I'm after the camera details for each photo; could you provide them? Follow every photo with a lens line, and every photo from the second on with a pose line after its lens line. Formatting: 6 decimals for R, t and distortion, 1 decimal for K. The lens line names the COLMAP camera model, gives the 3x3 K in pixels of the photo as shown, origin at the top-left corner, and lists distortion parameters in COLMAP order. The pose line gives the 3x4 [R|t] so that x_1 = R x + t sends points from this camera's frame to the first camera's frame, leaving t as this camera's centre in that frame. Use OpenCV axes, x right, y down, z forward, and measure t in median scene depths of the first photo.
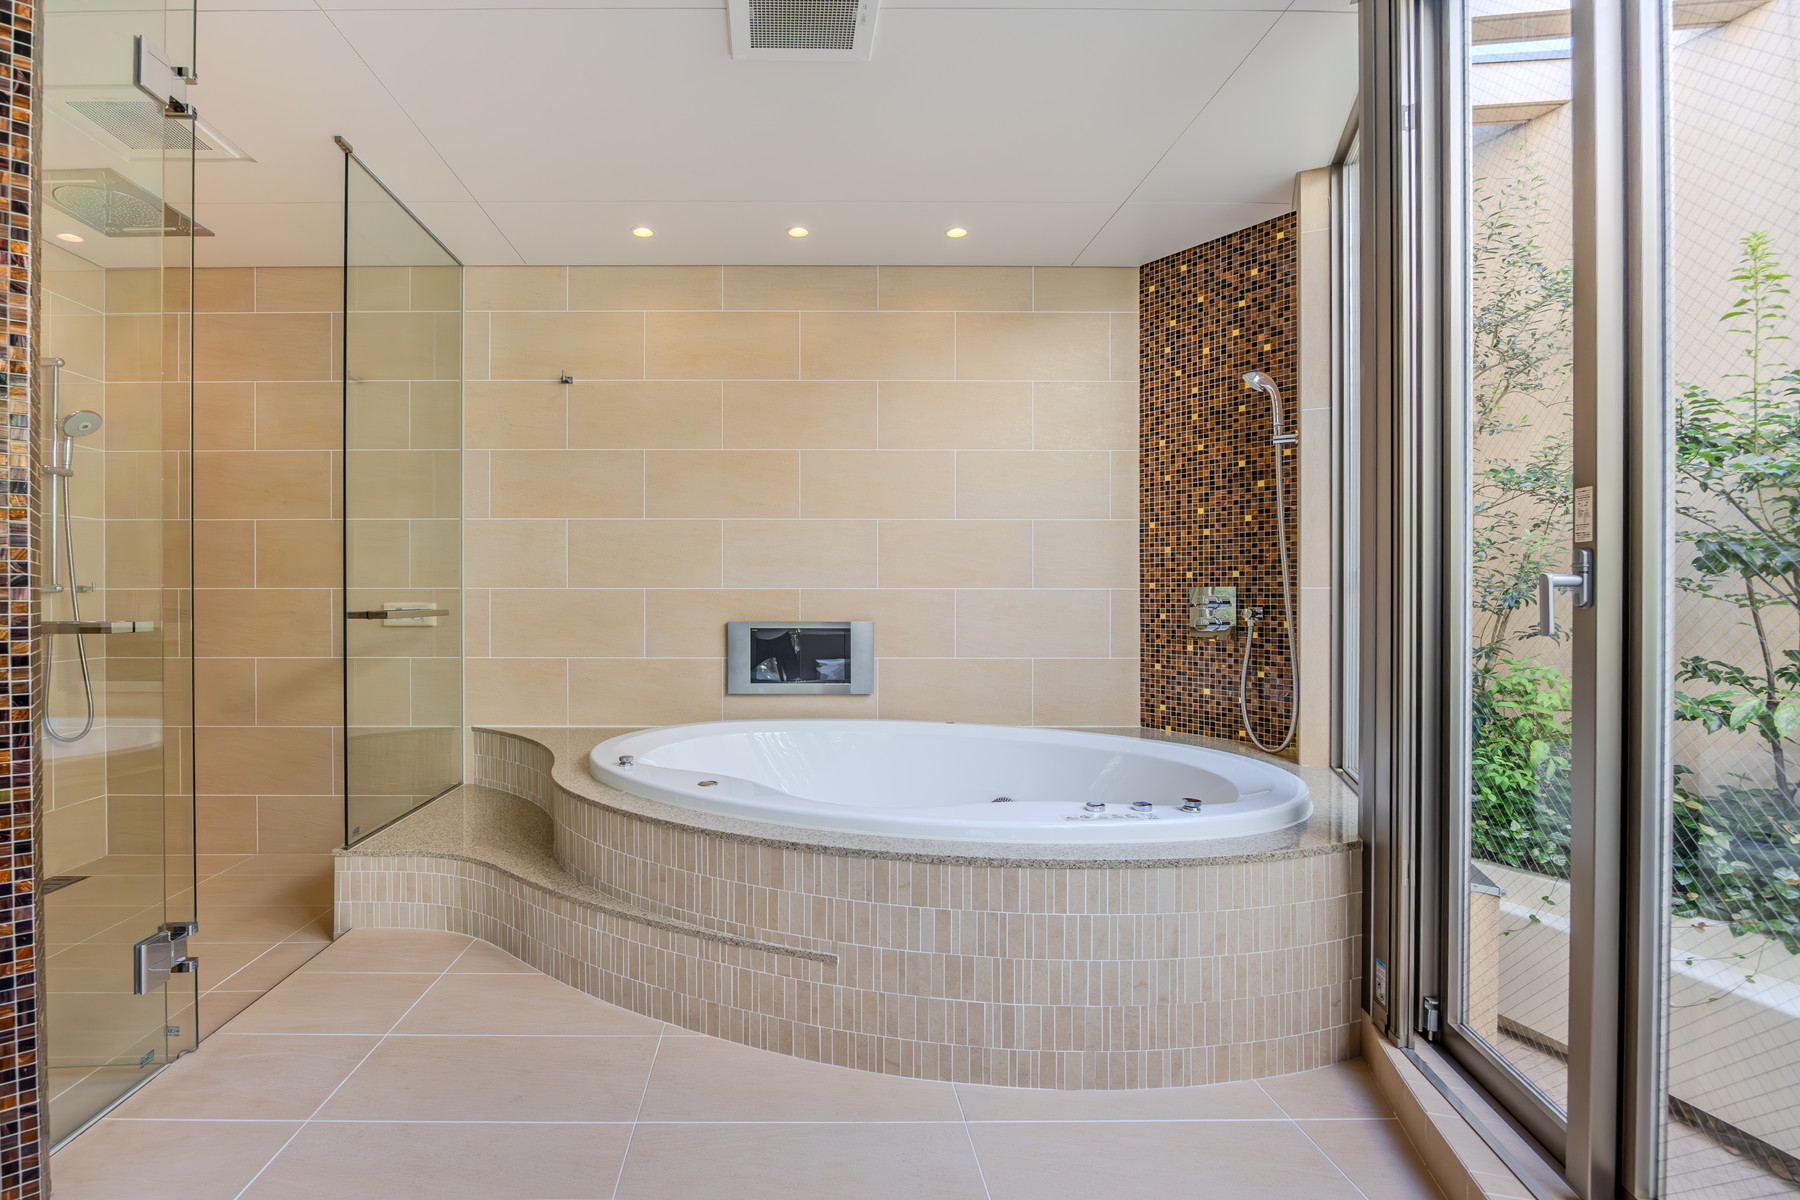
lens RADIAL K [[523.6, 0, 896.7], [0, 523.6, 604.9], [0, 0, 1]] dist [-0.006988, -0.000027]
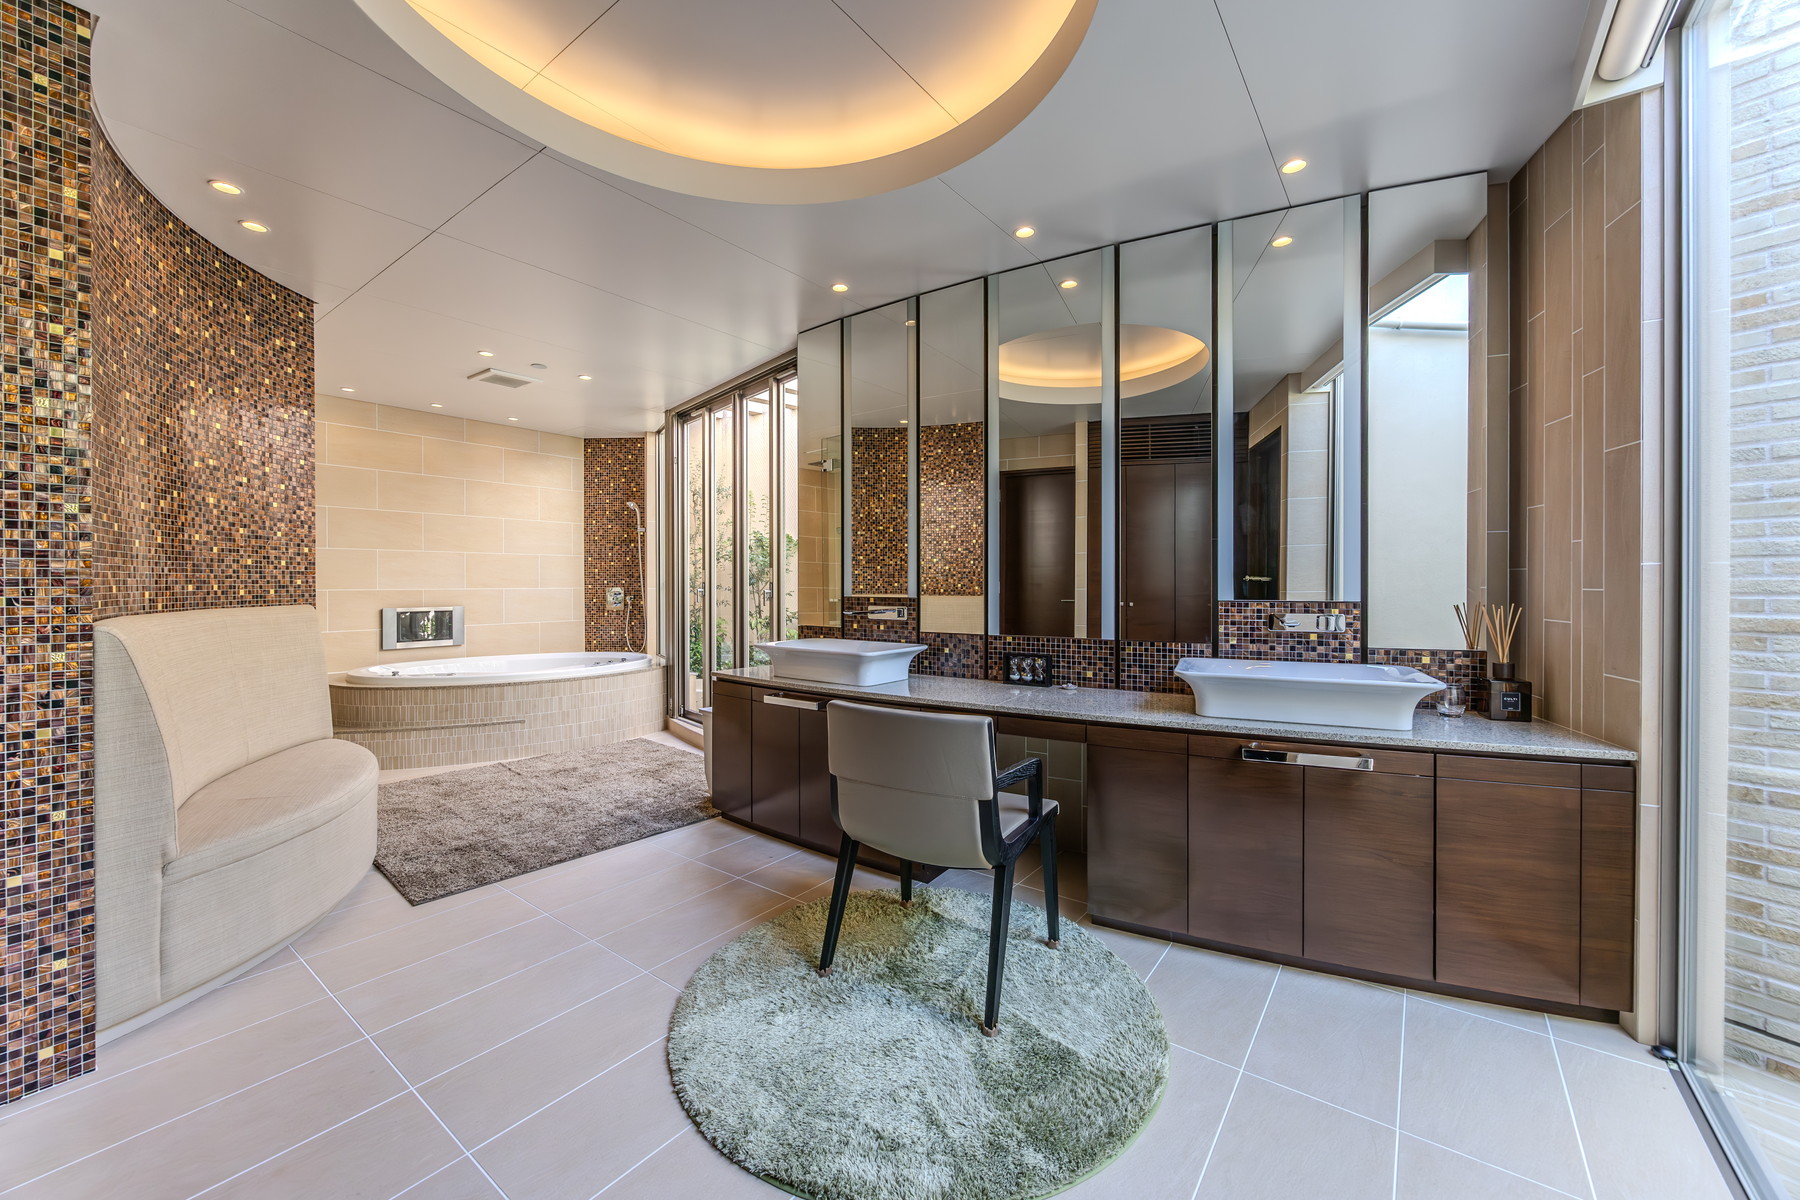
lens RADIAL K [[699.4, 0, 897.0], [0, 699.4, 590.1], [0, 0, 1]] dist [0.000073, 0.000014]
pose [[0.496399, -0.010160, 0.868035, -1.546574], [0.000282, 0.999933, 0.011542, -0.060228], [-0.868095, -0.005484, 0.496368, -1.717005]]
